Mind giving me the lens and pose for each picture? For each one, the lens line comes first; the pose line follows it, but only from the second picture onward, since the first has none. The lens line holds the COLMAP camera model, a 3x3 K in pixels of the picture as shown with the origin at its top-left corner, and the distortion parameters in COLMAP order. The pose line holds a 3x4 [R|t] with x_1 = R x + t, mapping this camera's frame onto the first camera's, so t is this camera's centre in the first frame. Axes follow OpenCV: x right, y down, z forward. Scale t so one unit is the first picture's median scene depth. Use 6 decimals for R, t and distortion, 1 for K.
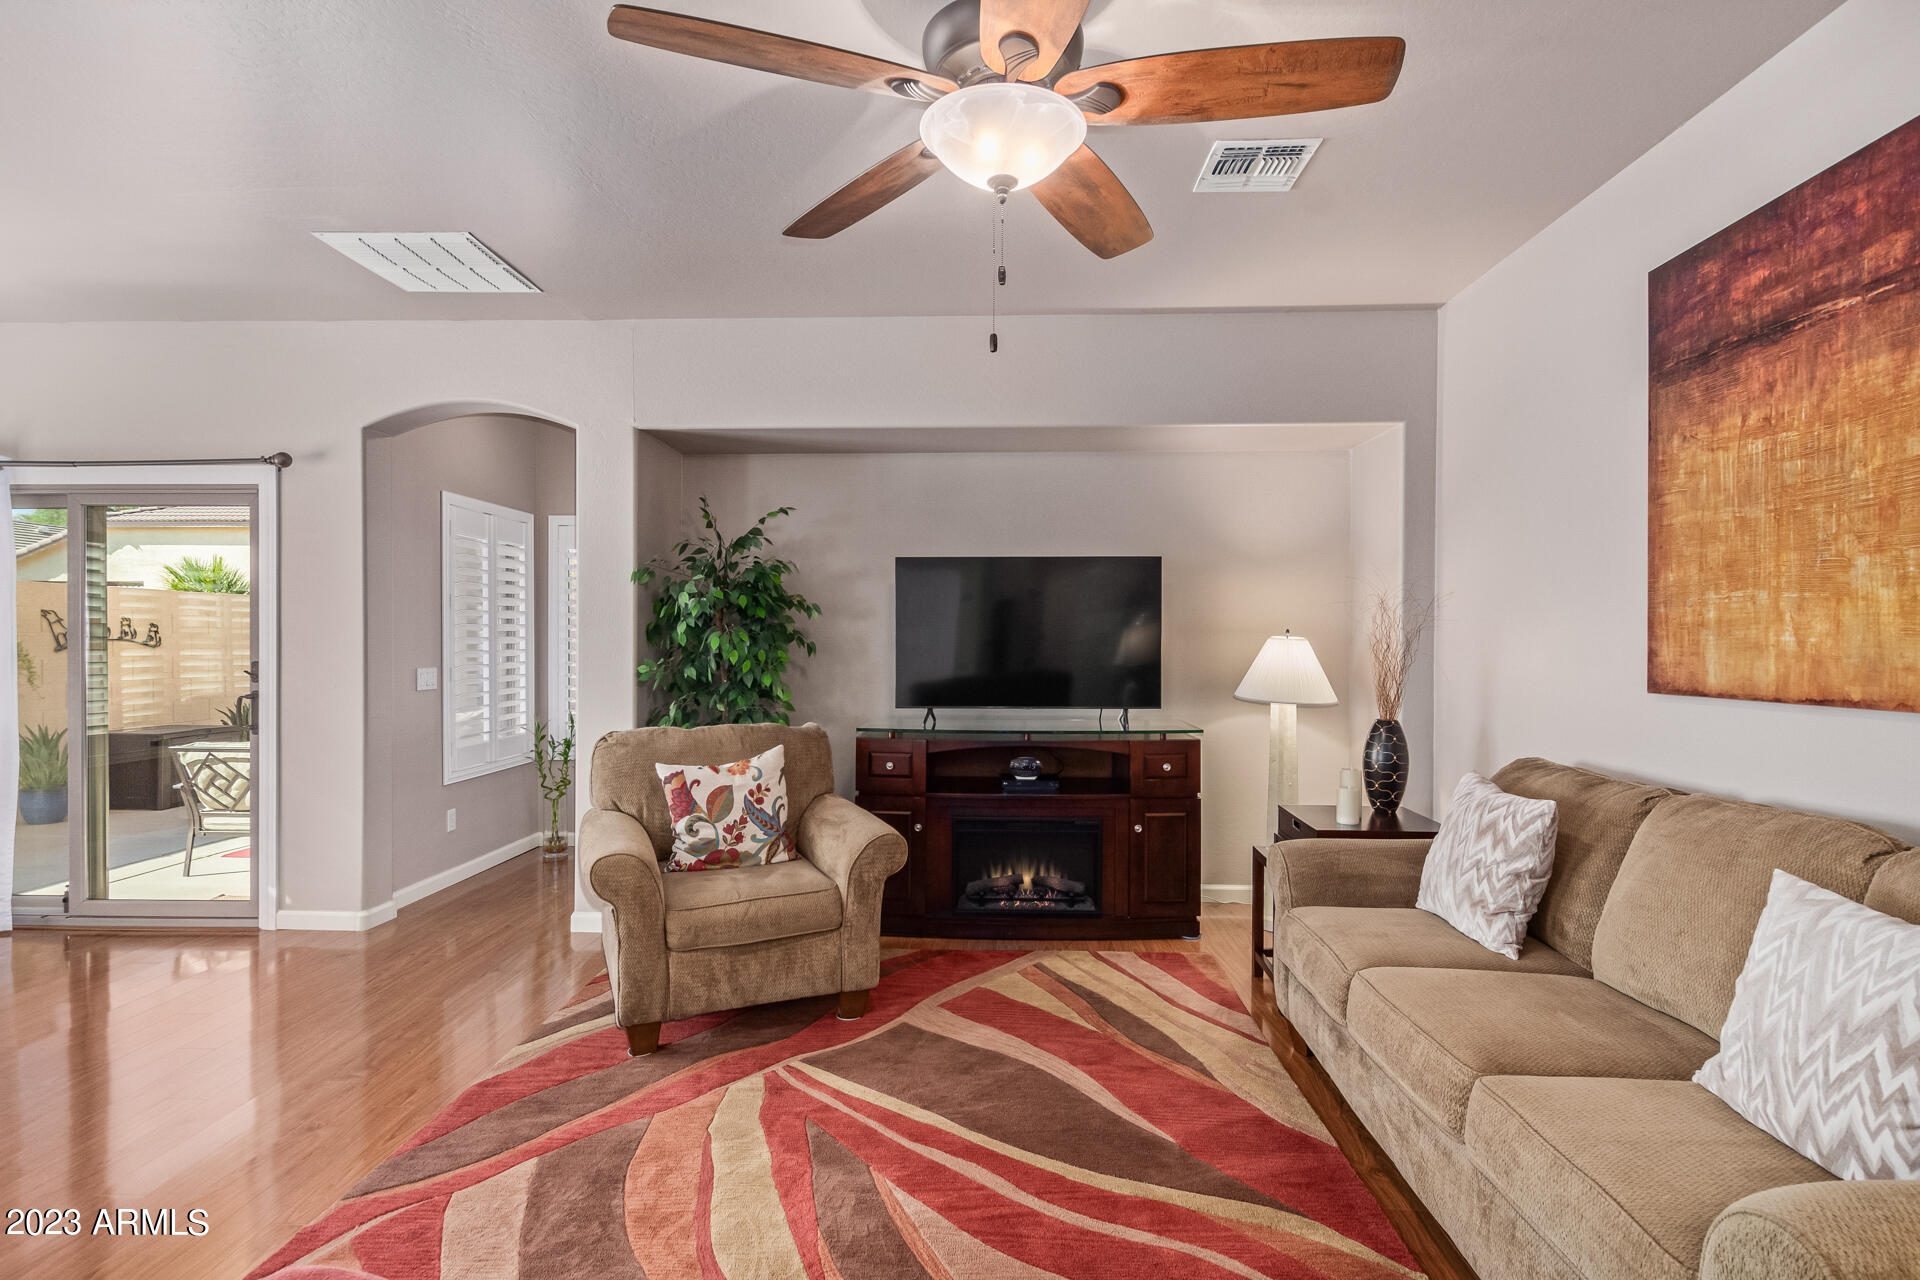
lens RADIAL K [[940.5, 0, 971.1], [0, 940.5, 639.4], [0, 0, 1]] dist [0.018222, -0.010742]
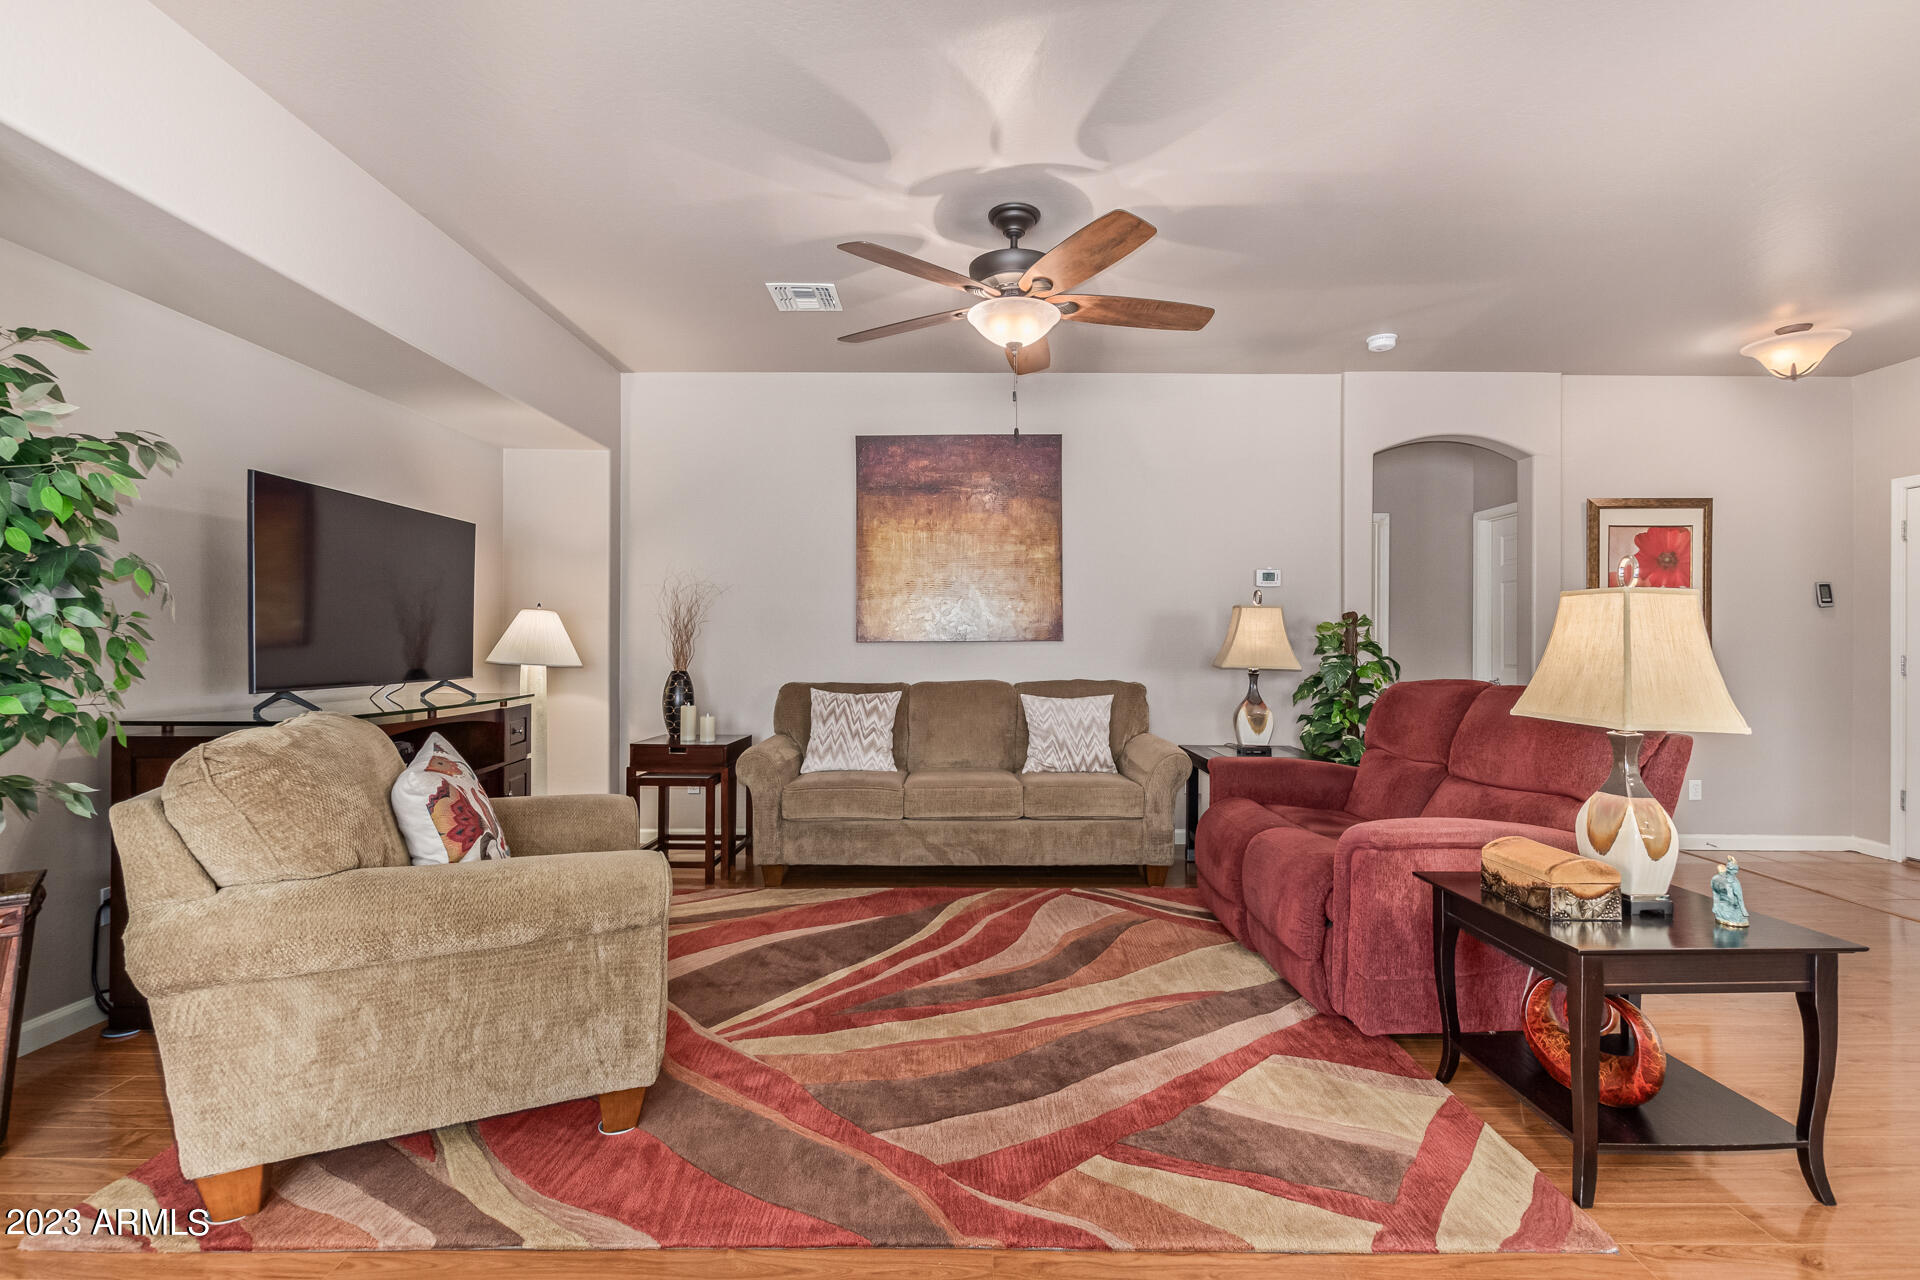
lens RADIAL K [[873.9, 0, 960.0], [0, 873.9, 640.0], [0, 0, 1]] dist [0.013789, -0.007730]
pose [[-0.029312, 0.004282, 0.999561, -1.275826], [0.000436, 0.999991, -0.004271, 0.065262], [-0.999570, 0.000310, -0.029314, 0.907272]]
